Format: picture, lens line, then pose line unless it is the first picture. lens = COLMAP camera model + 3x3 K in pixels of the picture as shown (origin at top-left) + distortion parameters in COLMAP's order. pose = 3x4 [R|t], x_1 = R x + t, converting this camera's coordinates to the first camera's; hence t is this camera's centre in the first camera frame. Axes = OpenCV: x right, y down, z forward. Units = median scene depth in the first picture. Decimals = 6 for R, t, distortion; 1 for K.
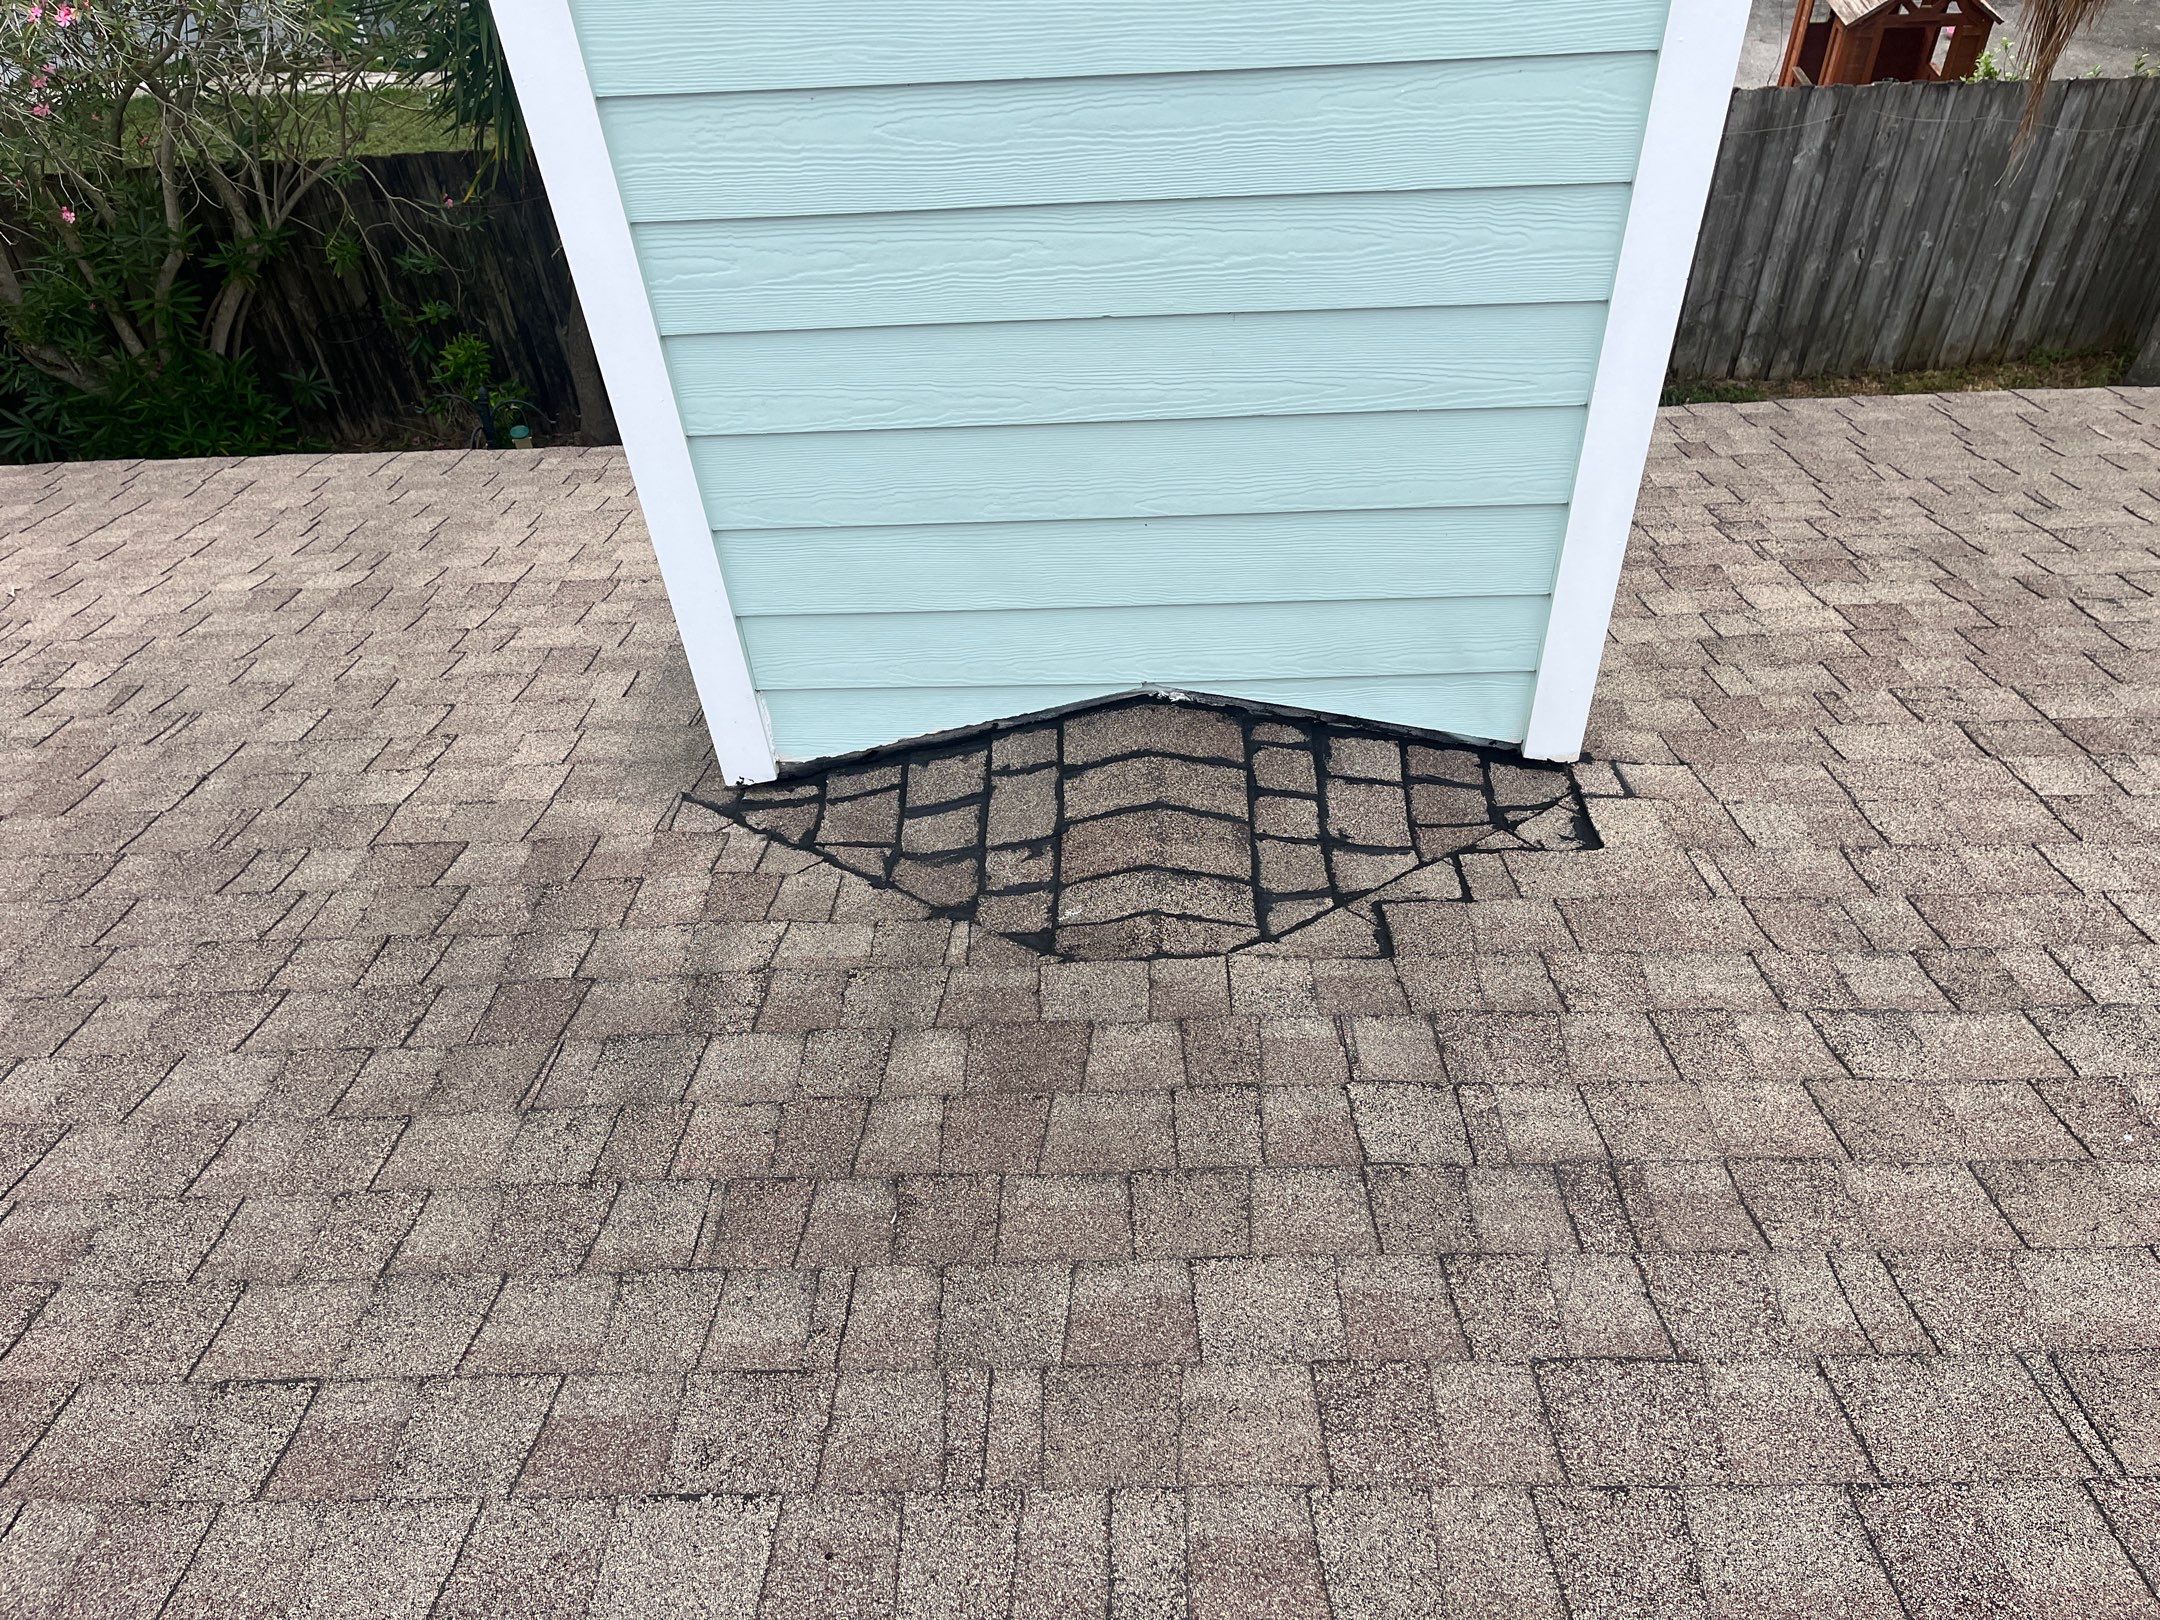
lens RADIAL K [[1638.4, 0, 1064.3], [0, 1638.4, 809.2], [0, 0, 1]] dist [0.082588, -0.110328]
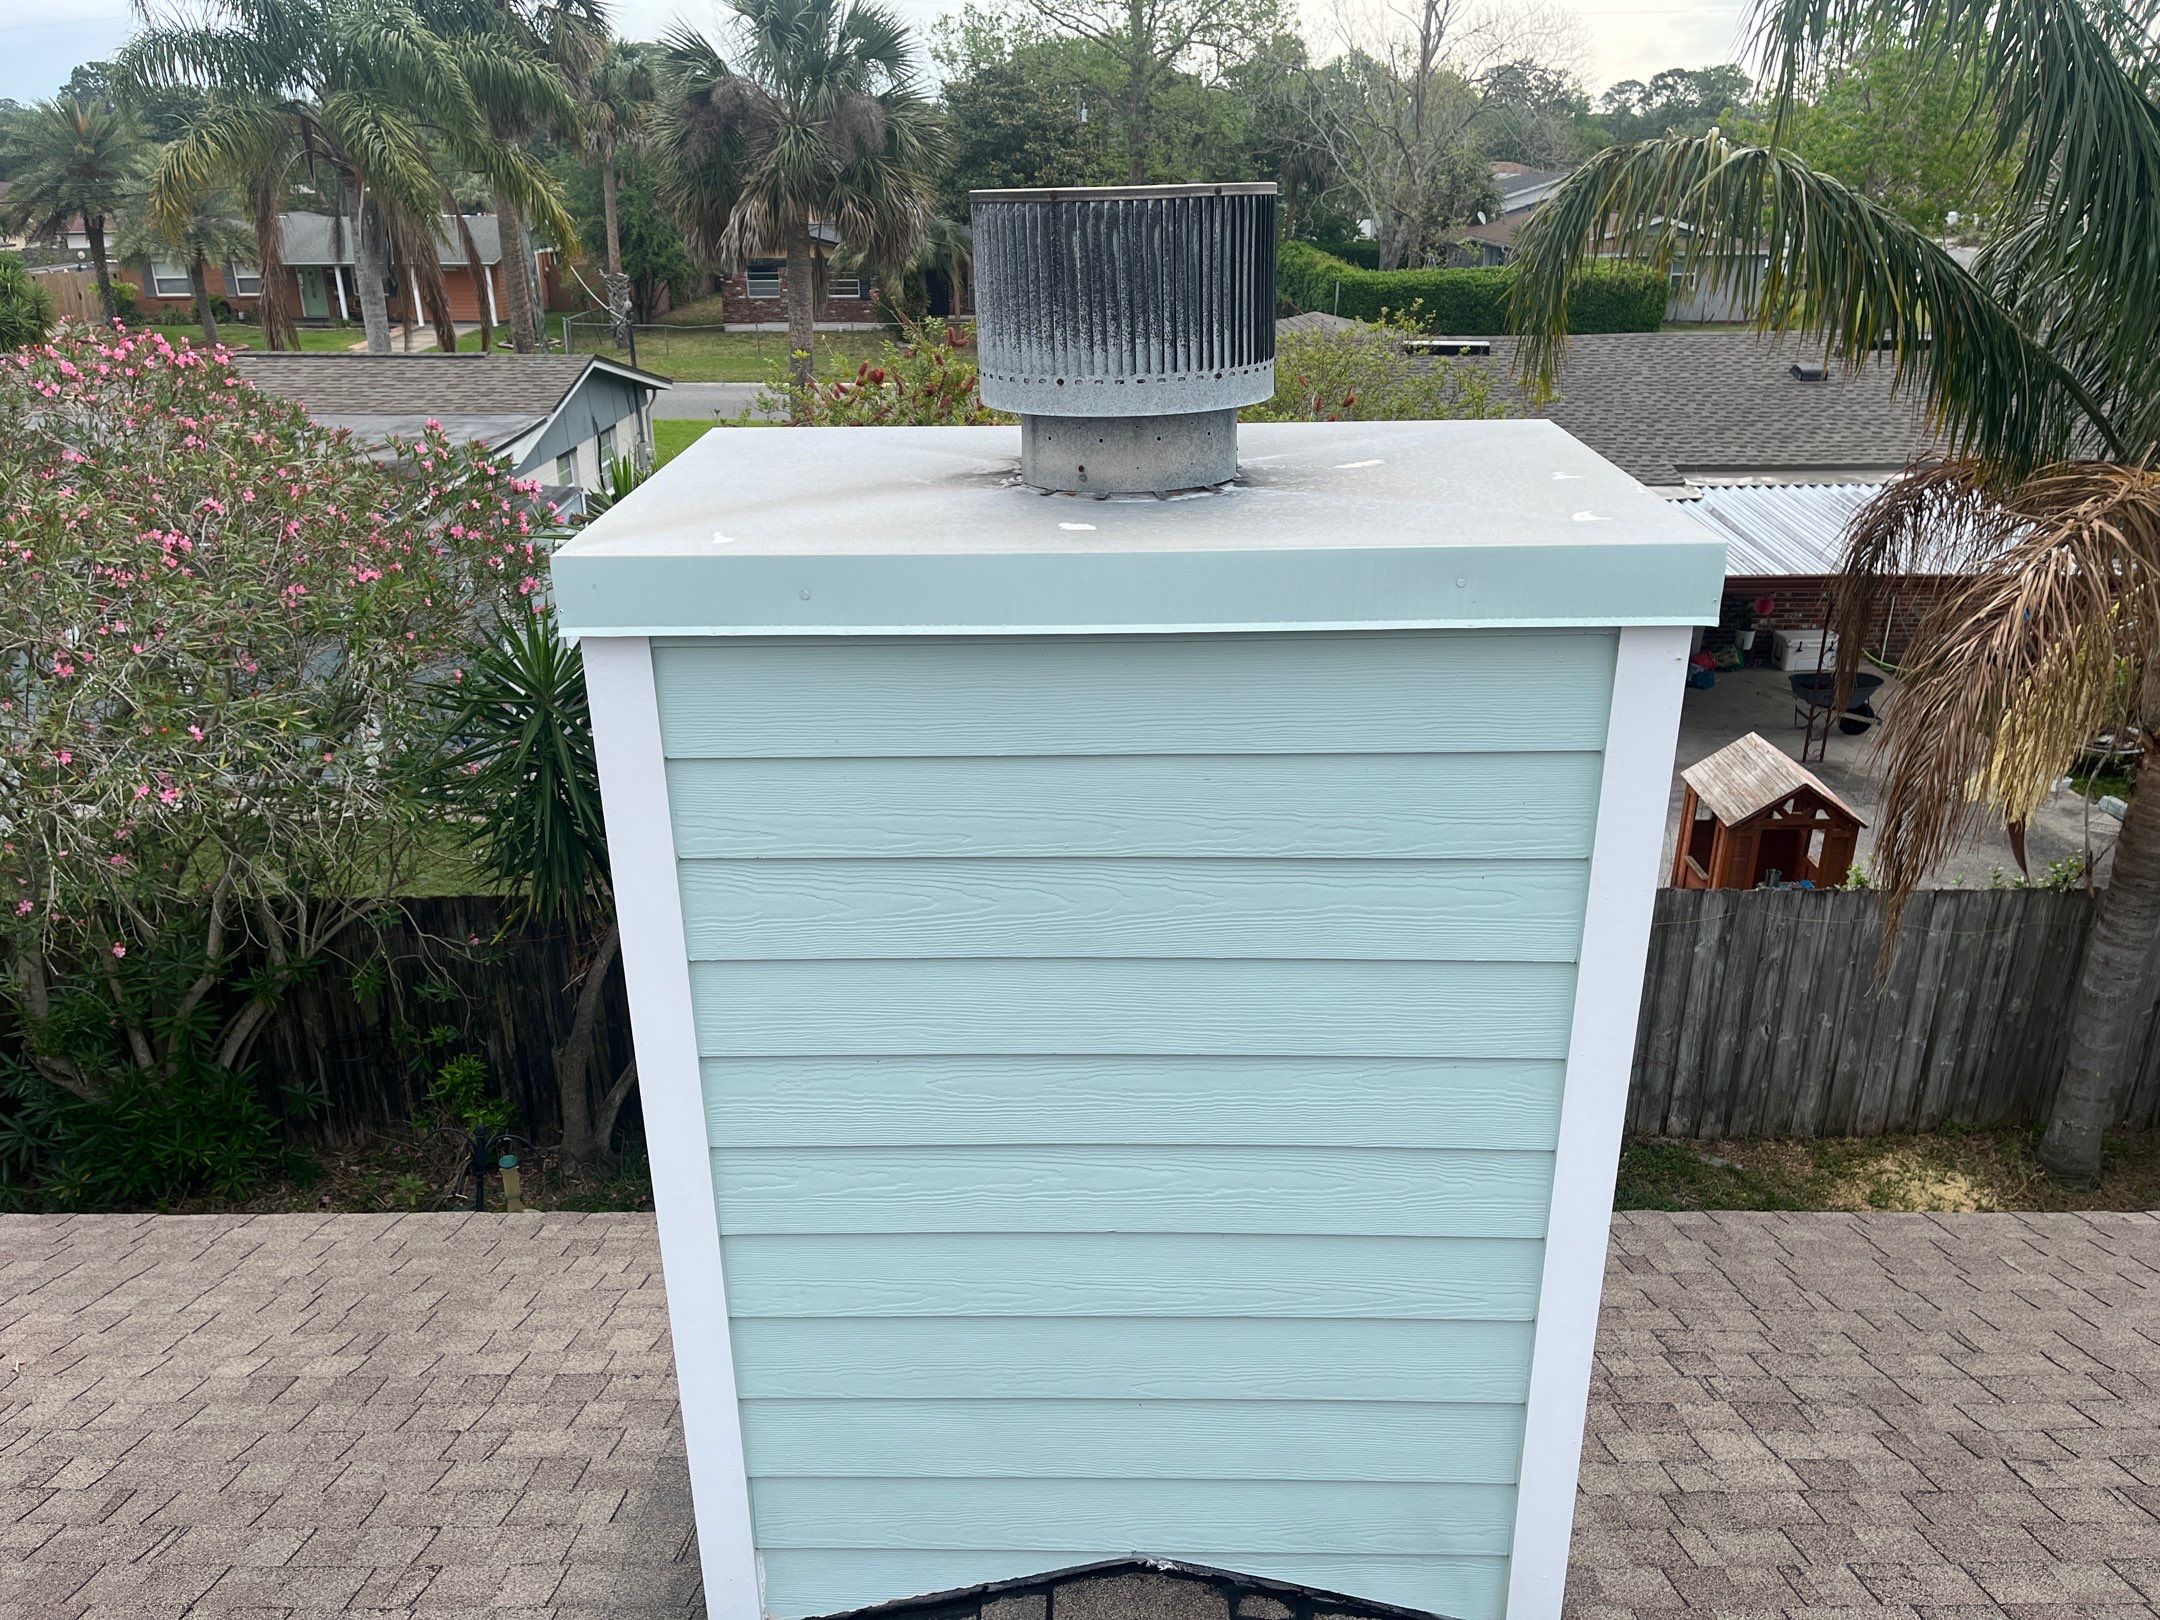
lens RADIAL K [[1638.4, 0, 1059.0], [0, 1638.4, 809.9], [0, 0, 1]] dist [0.082588, -0.110328]
pose [[0.999040, 0.039908, 0.018078, -0.025103], [-0.029562, 0.918582, -0.394124, -0.065787], [-0.032334, 0.393211, 0.918879, -0.097824]]
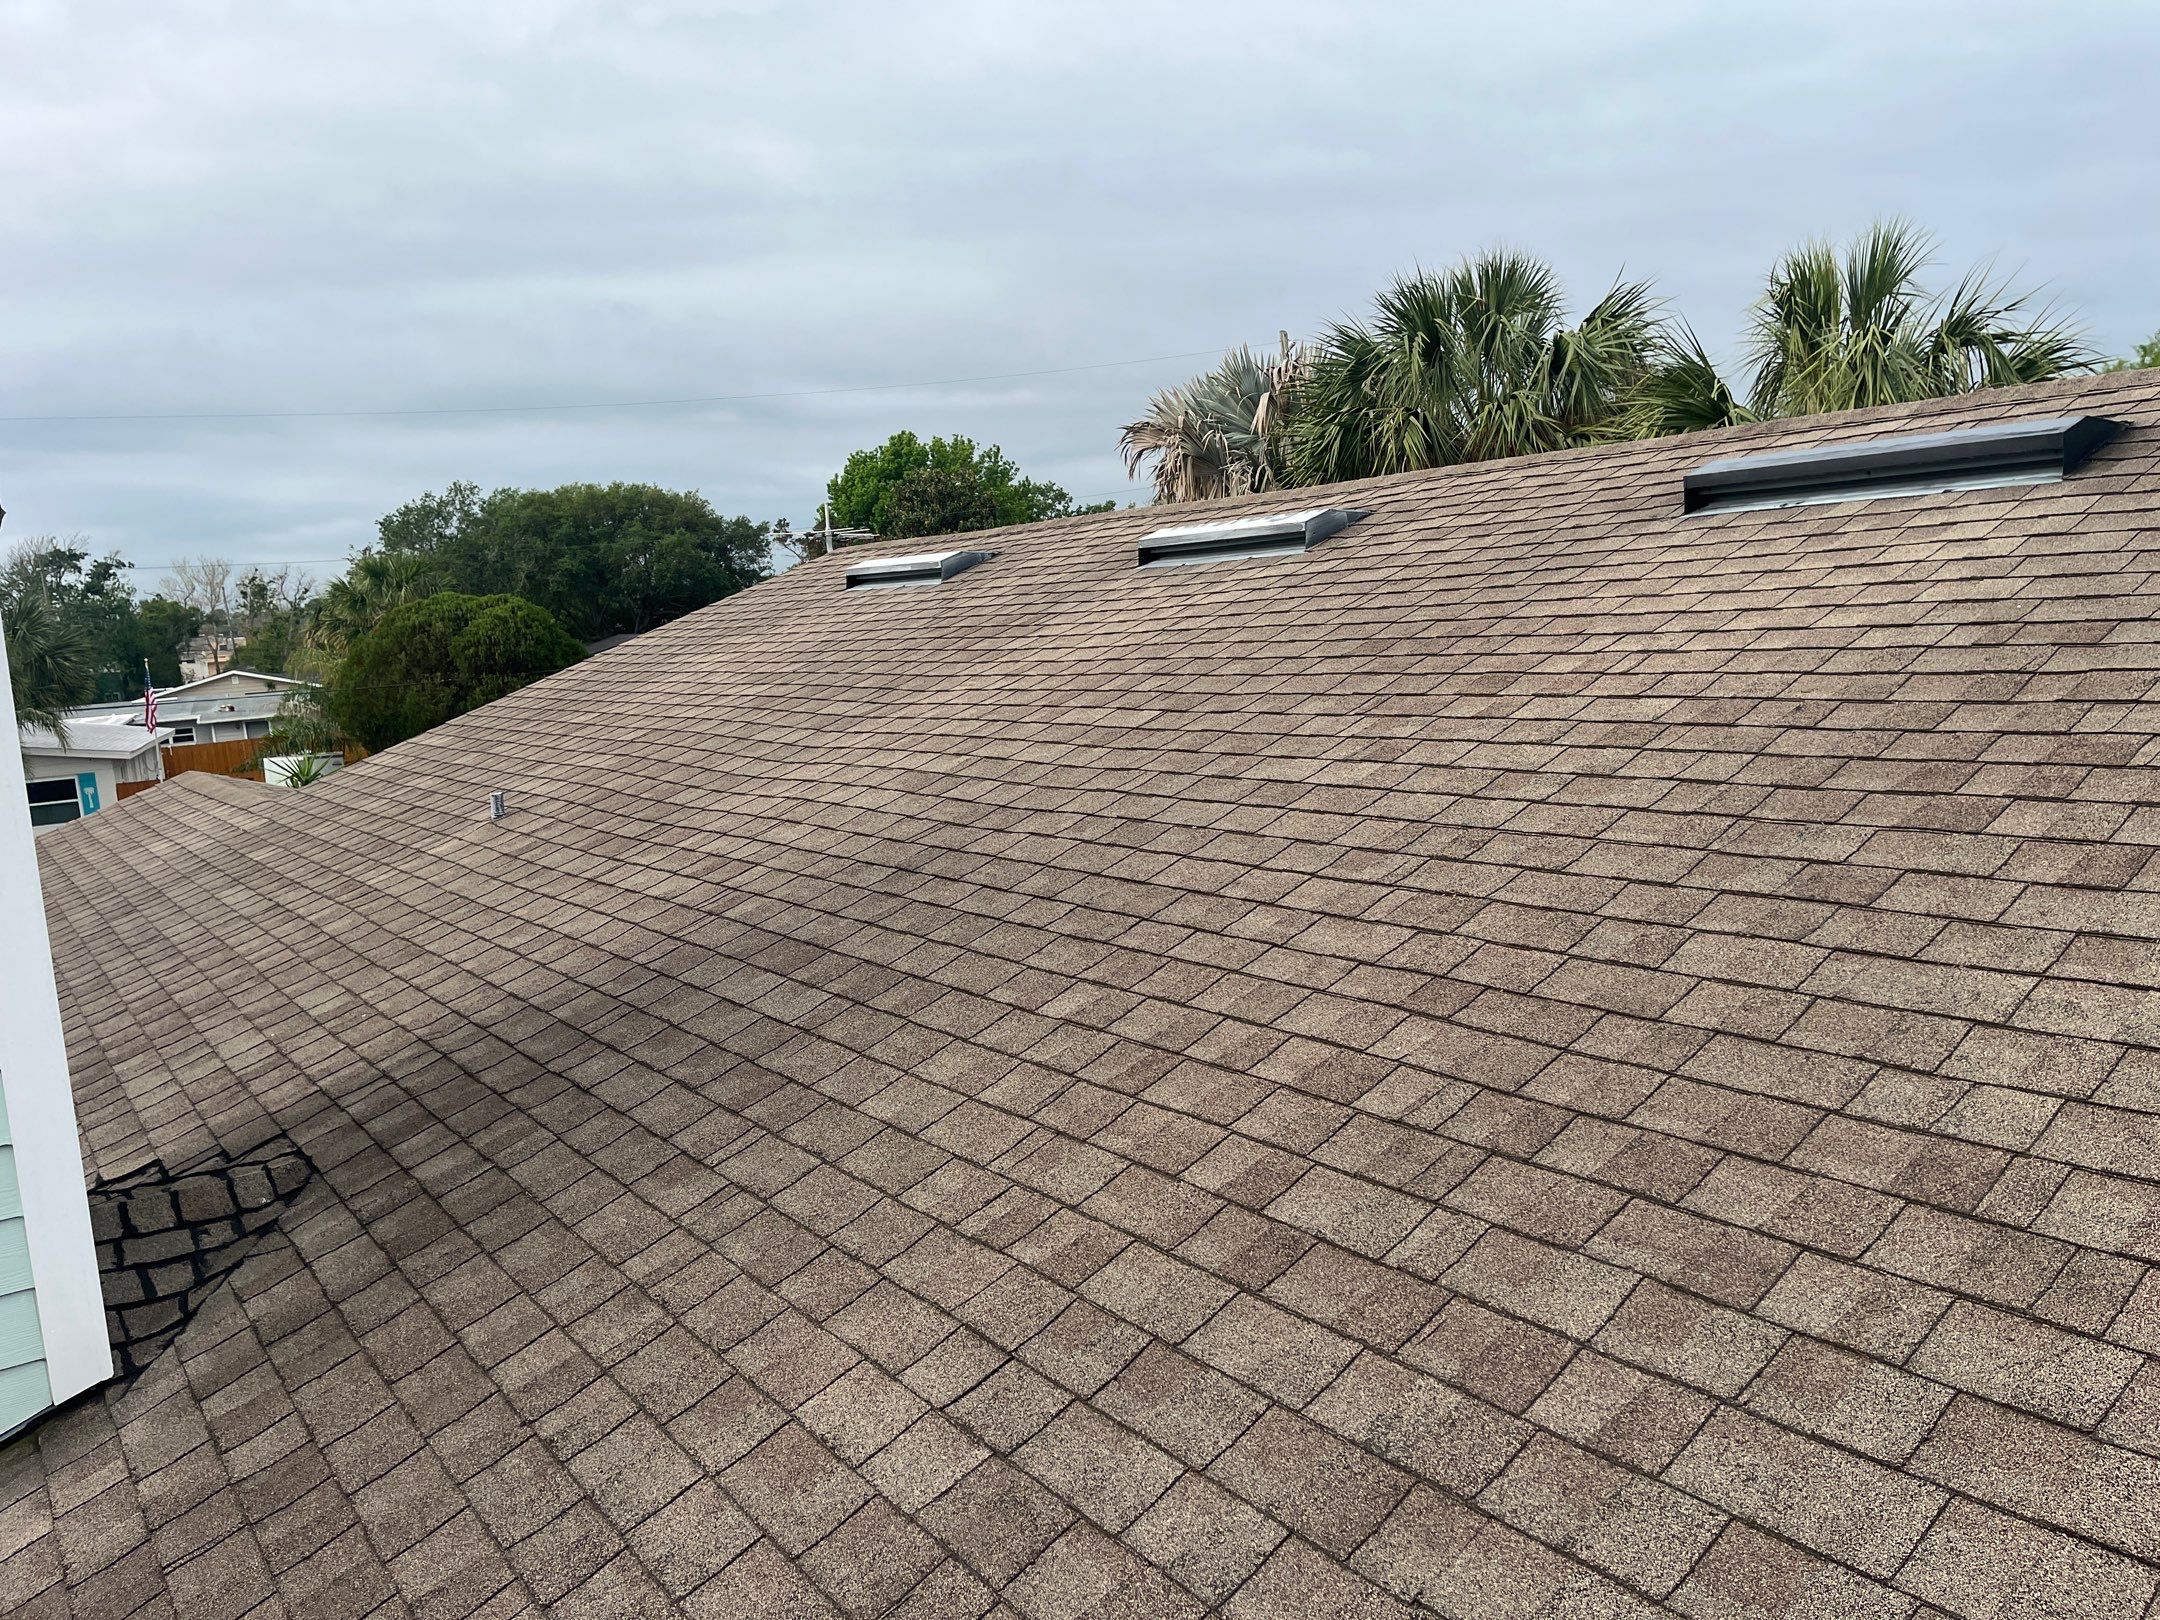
lens RADIAL K [[1638.4, 0, 1084.9], [0, 1638.4, 815.7], [0, 0, 1]] dist [0.082588, -0.110328]
pose [[-0.598366, -0.000865, 0.801222, -1.365922], [0.635179, 0.609019, 0.475019, -0.332886], [-0.488371, 0.793155, -0.363867, 0.633783]]
